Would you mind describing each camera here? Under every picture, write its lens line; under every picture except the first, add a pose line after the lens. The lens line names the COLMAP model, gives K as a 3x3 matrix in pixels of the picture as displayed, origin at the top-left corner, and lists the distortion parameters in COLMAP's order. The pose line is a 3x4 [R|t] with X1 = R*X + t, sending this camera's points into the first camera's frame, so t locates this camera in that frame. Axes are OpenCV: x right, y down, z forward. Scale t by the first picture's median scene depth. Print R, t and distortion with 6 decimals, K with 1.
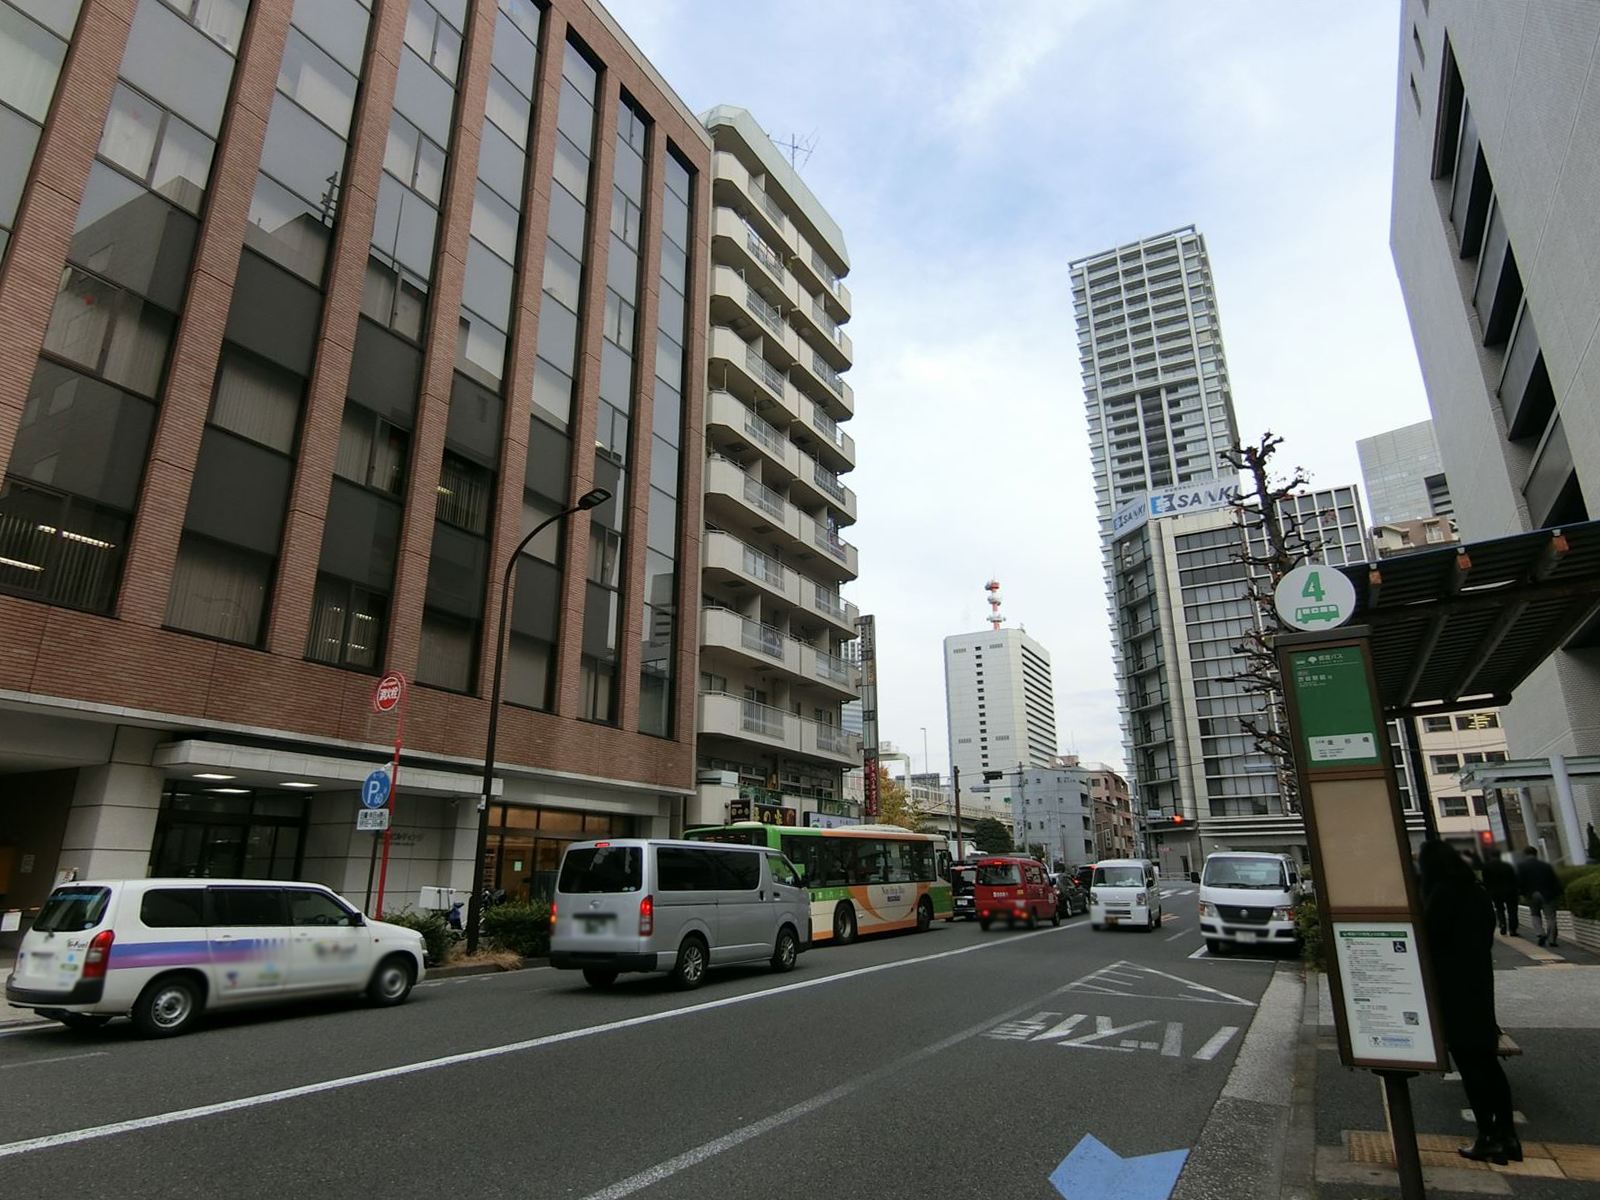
lens RADIAL K [[932.1, 0, 803.7], [0, 932.1, 587.8], [0, 0, 1]] dist [-0.007036, -0.010741]
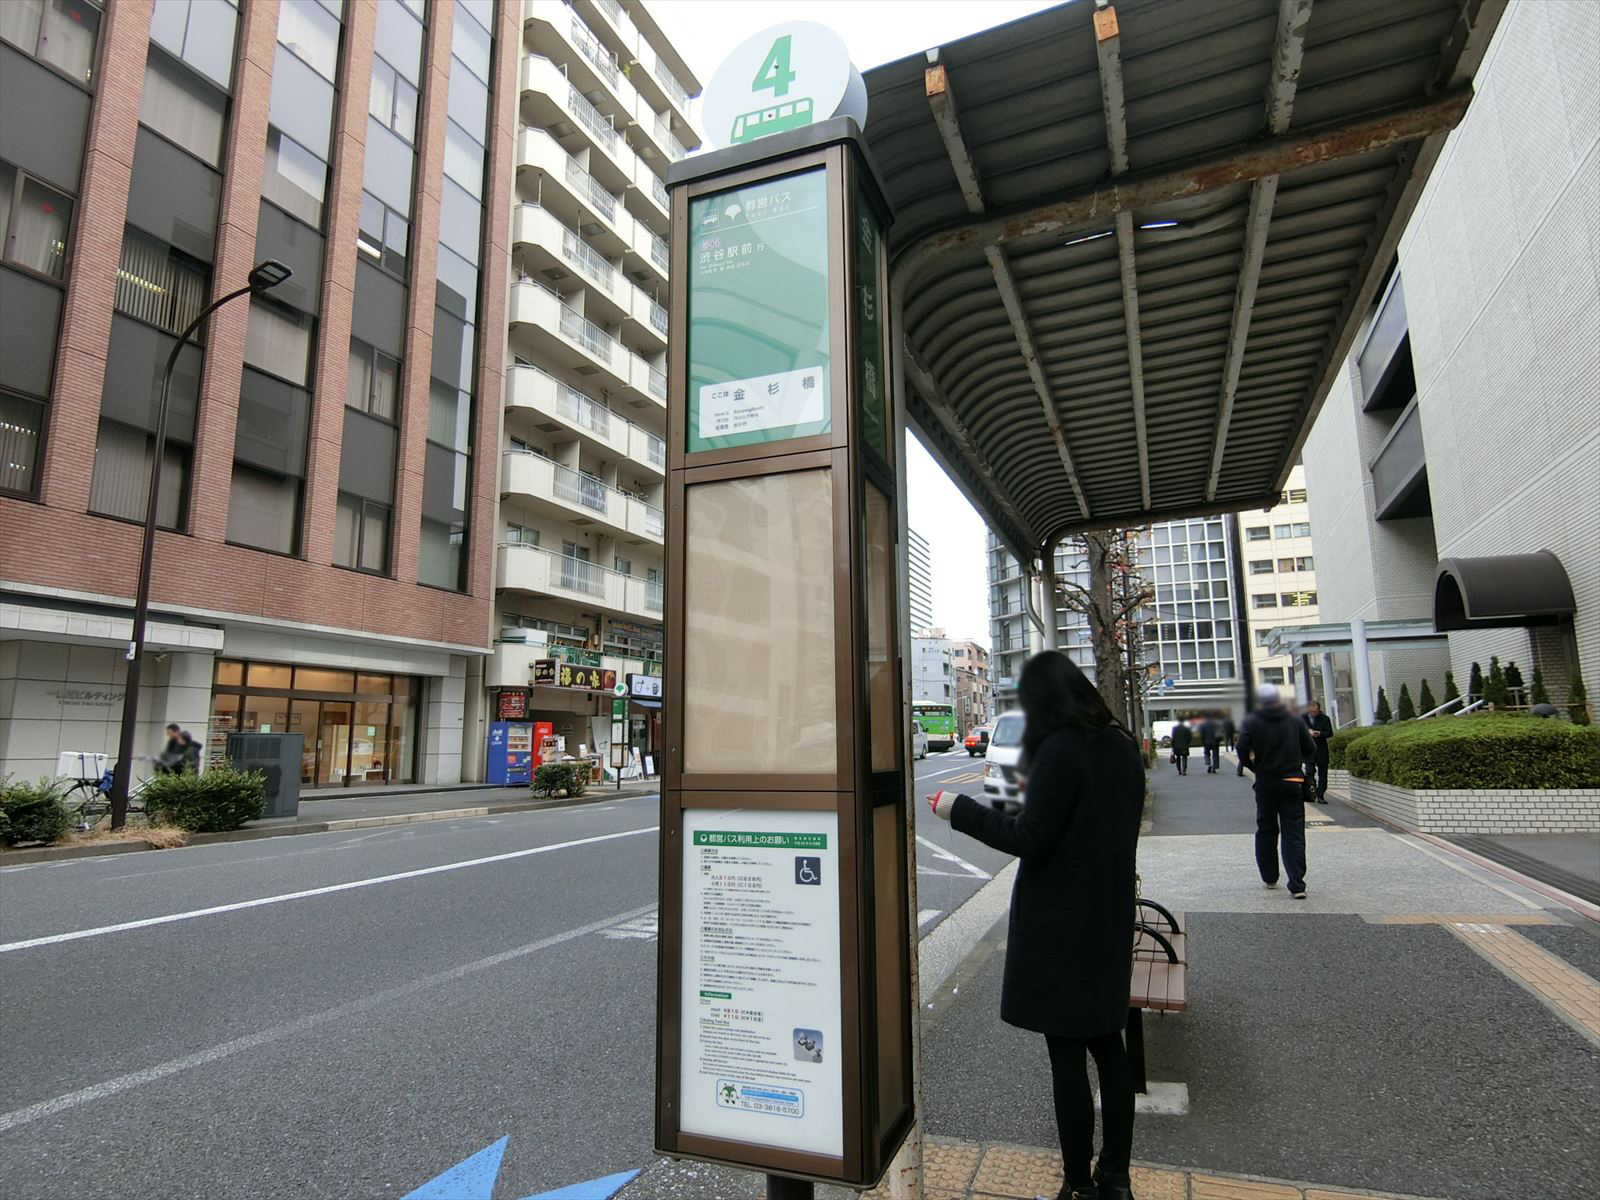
lens RADIAL K [[932.1, 0, 803.7], [0, 932.1, 587.8], [0, 0, 1]] dist [-0.007036, -0.010741]
pose [[0.991194, 0.015473, 0.131513, 0.061016], [-0.033397, 0.990255, 0.135201, 0.021946], [-0.128140, -0.138402, 0.982051, 0.064280]]
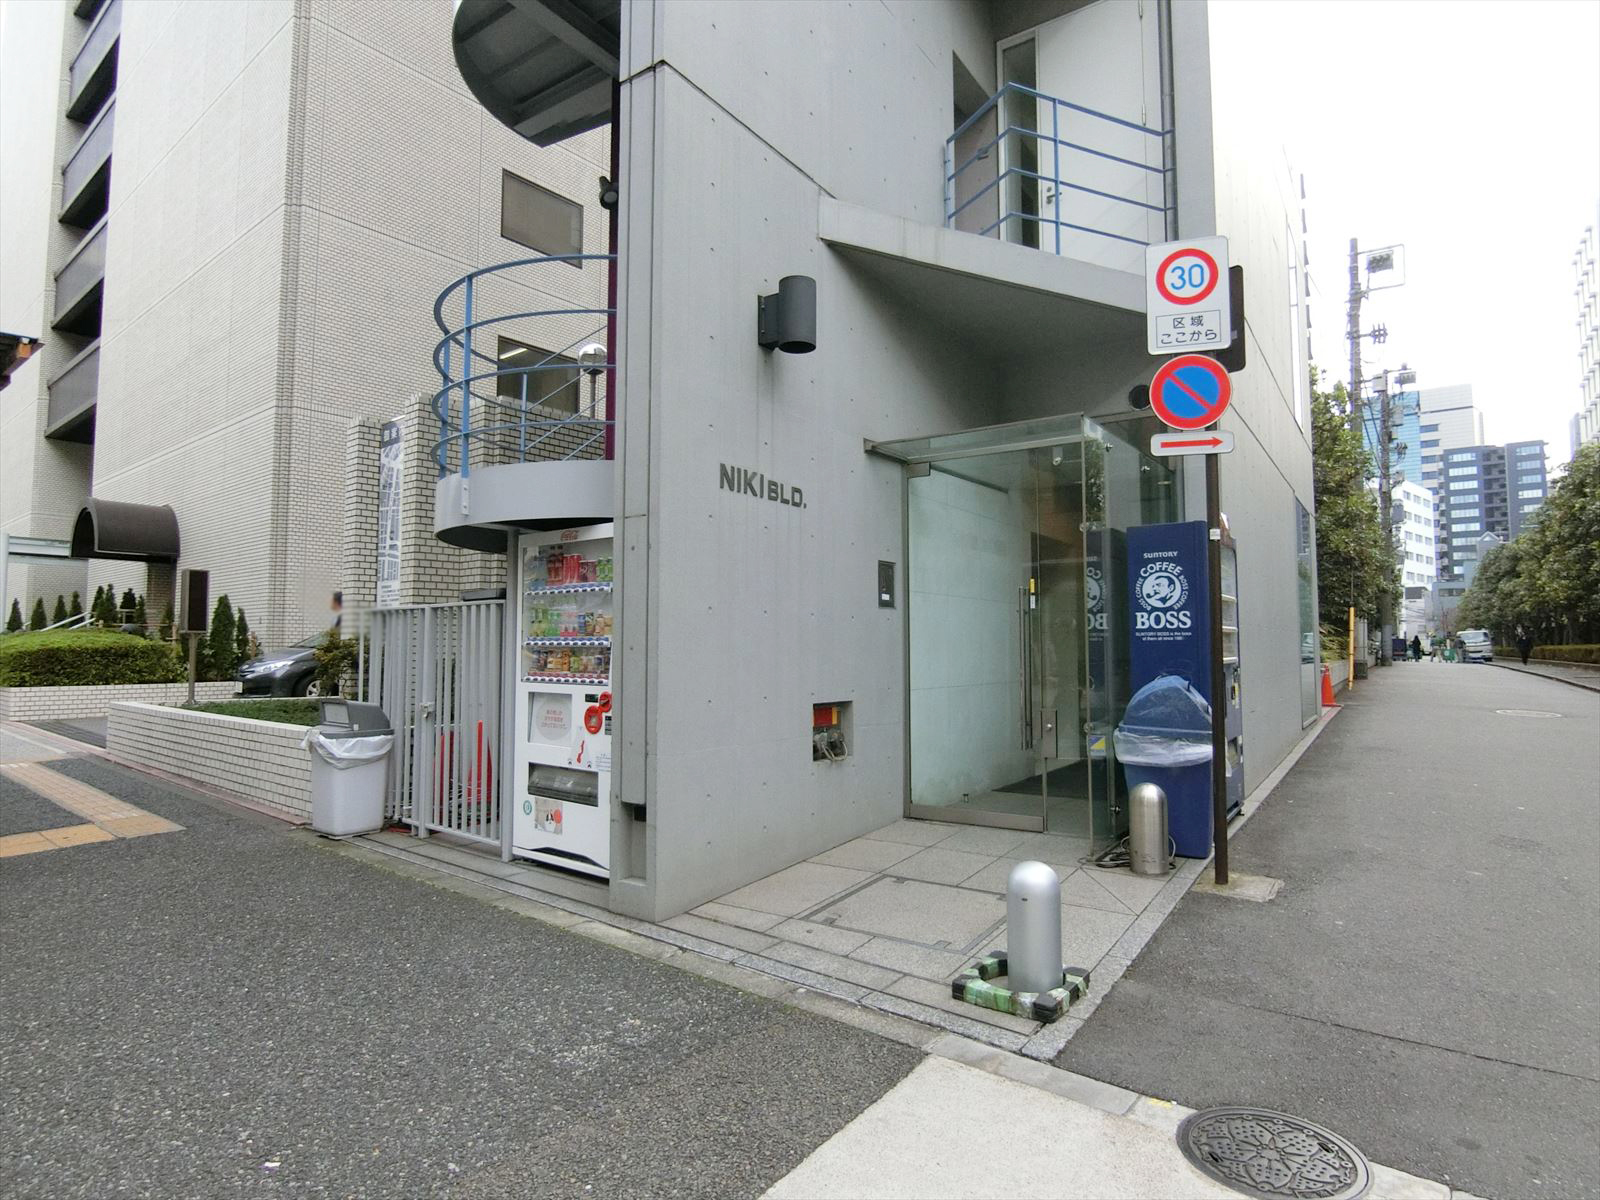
lens RADIAL K [[932.1, 0, 803.7], [0, 932.1, 587.8], [0, 0, 1]] dist [-0.007036, -0.010741]
pose [[0.189302, 0.069487, 0.979457, -0.018485], [-0.297220, 0.954754, -0.010290, -0.013207], [-0.935855, -0.289166, 0.201389, -0.051887]]
